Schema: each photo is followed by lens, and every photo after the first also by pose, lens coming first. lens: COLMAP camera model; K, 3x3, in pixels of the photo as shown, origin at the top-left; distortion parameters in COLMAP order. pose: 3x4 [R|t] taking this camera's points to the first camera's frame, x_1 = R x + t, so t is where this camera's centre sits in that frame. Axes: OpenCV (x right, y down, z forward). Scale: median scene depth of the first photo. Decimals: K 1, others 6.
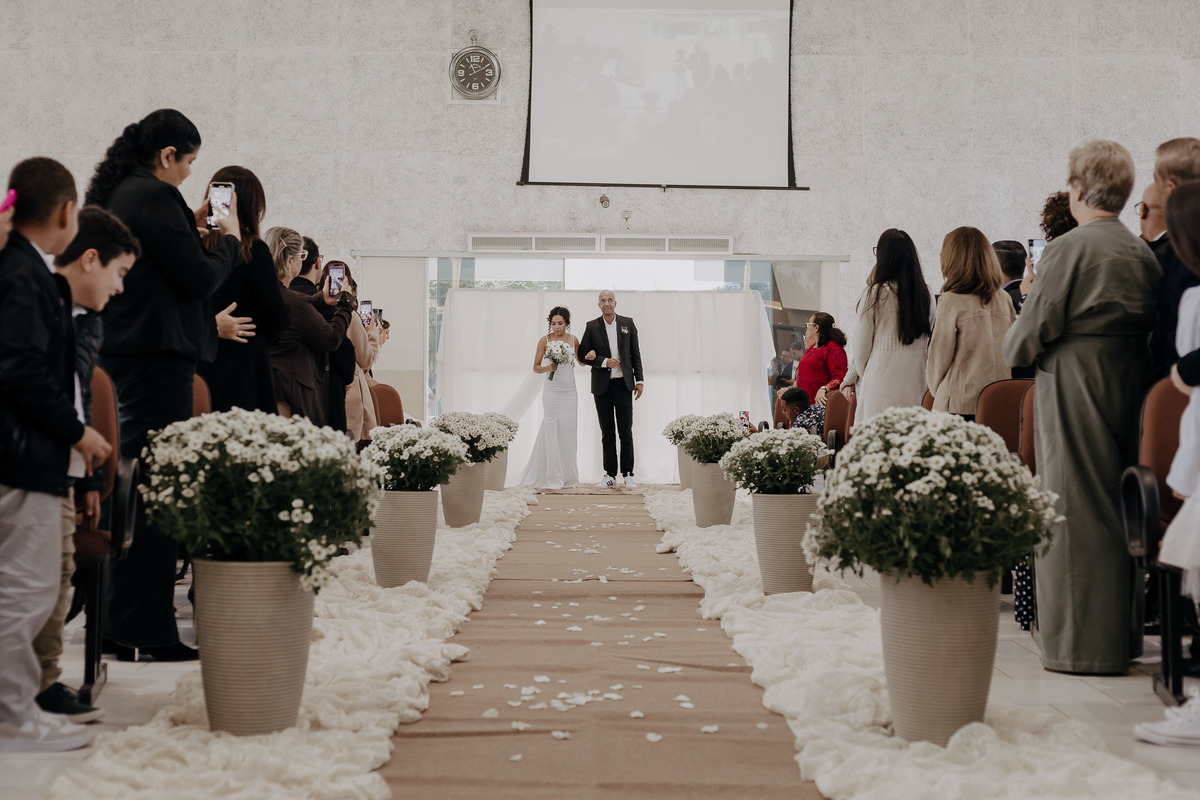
lens RADIAL K [[1772.1, 0, 591.3], [0, 1772.1, 398.5], [0, 0, 1]] dist [-0.058179, 0.003995]
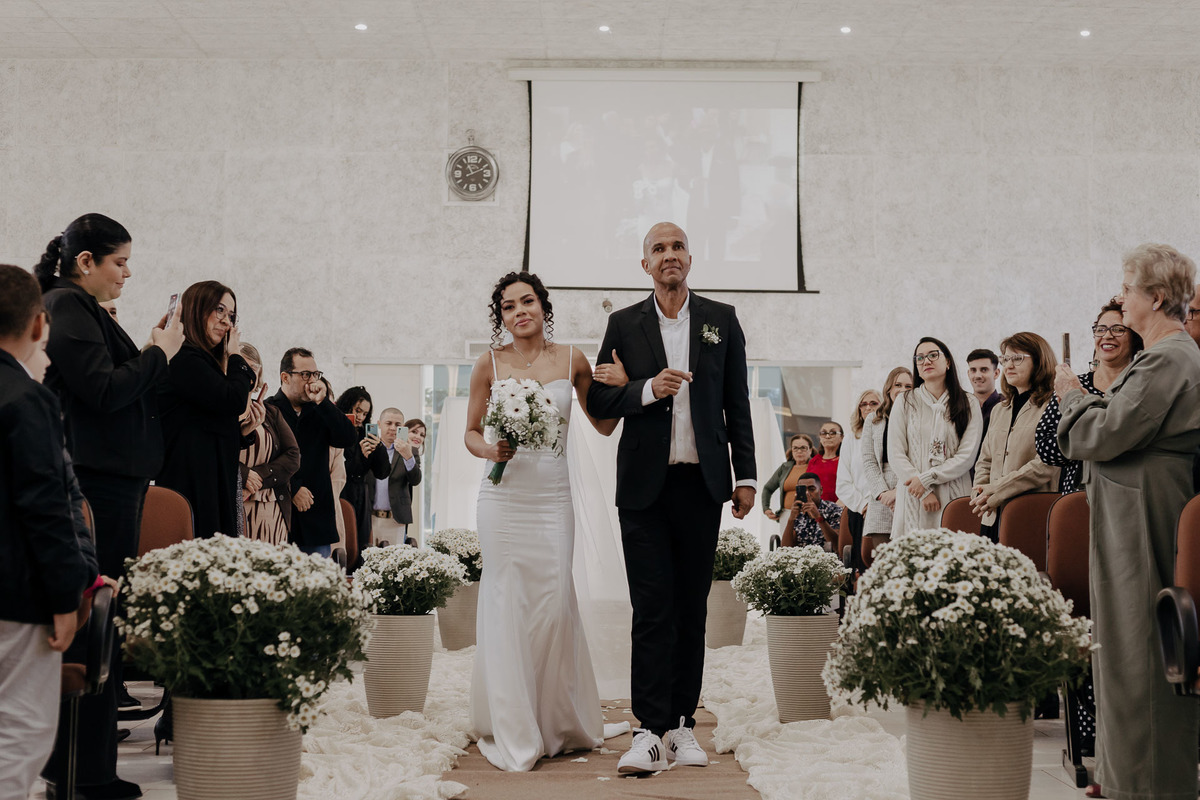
lens RADIAL K [[1840.4, 0, 635.1], [0, 1840.4, 399.0], [0, 0, 1]] dist [-0.052591, -0.051281]
pose [[0.999731, -0.004599, 0.022723, -0.002014], [0.005936, 0.998232, -0.059134, -0.007181], [-0.022410, 0.059253, 0.997991, 0.019079]]
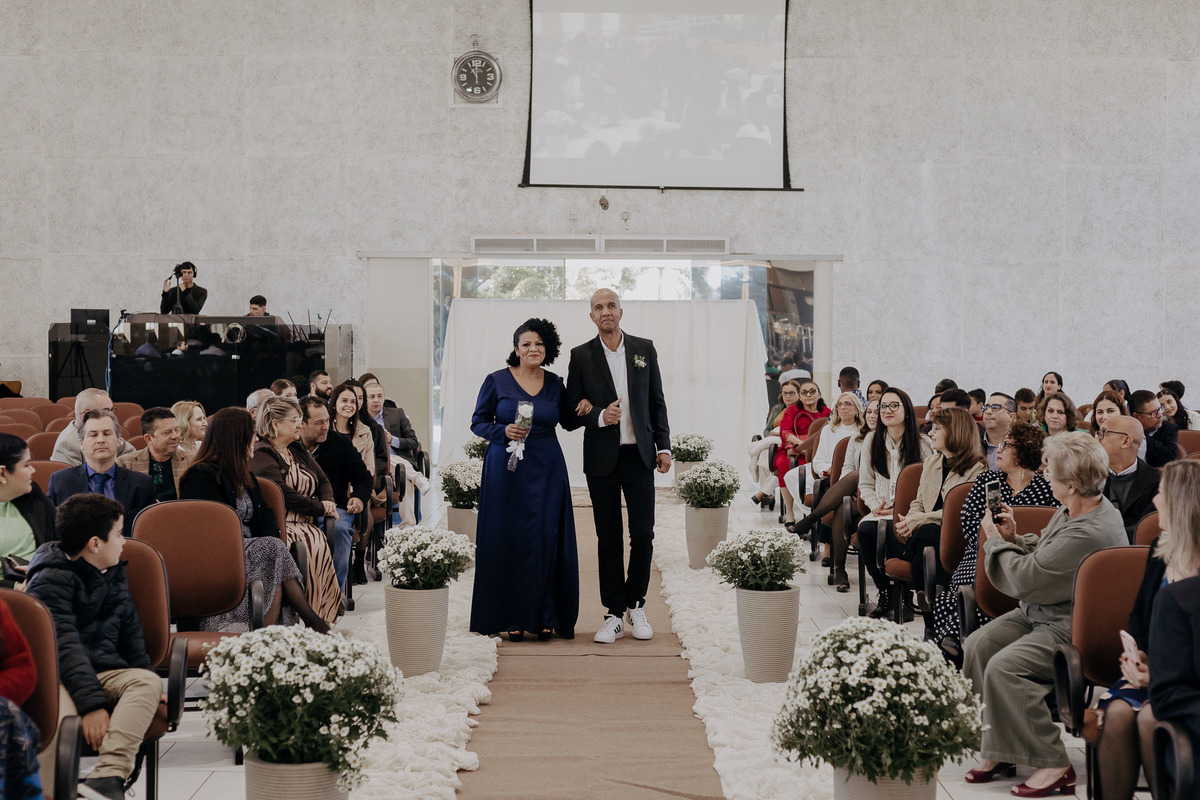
lens RADIAL K [[1784.5, 0, 600.0], [0, 1784.5, 400.0], [0, 0, 1]] dist [-0.059582, 0.002882]
pose [[0.999991, -0.002757, 0.003375, 0.006093], [0.002604, 0.999001, 0.044609, -0.194325], [-0.003494, -0.044600, 0.998999, -0.159949]]
